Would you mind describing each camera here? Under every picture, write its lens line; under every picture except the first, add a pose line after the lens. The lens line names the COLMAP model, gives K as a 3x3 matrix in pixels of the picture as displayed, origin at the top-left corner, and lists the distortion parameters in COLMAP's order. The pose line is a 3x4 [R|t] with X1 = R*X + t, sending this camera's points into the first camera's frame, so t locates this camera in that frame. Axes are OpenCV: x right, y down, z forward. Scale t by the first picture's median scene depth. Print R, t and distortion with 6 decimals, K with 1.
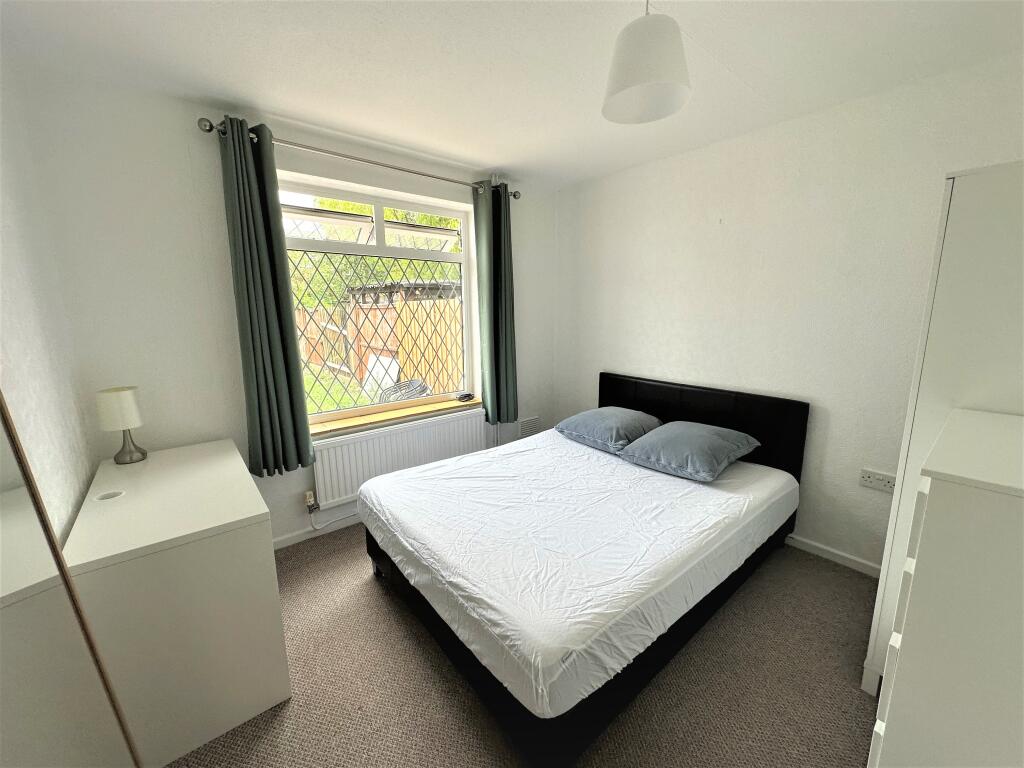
lens RADIAL K [[410.7, 0, 512.0], [0, 410.7, 384.0], [0, 0, 1]] dist [0.000123, 0.000081]
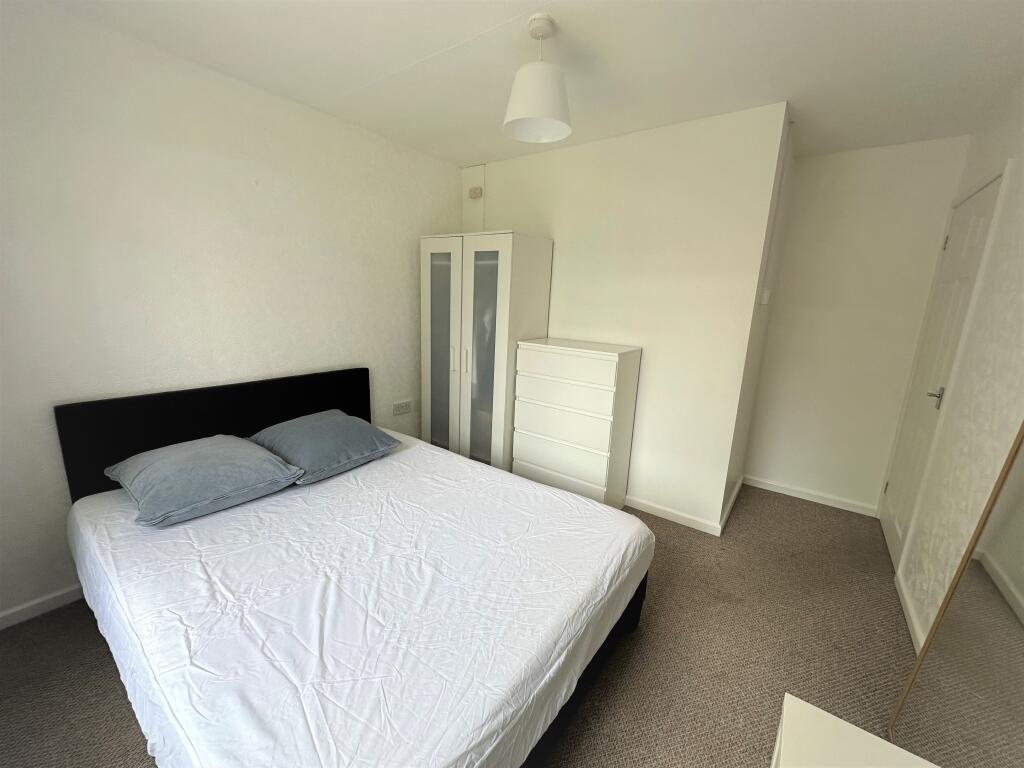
lens RADIAL K [[410.7, 0, 512.0], [0, 410.7, 384.0], [0, 0, 1]] dist [0.000123, 0.000081]
pose [[-0.251818, -0.200349, 0.946809, -0.618467], [0.140411, 0.960421, 0.240574, -0.152855], [-0.957535, 0.193523, -0.213720, 0.921332]]
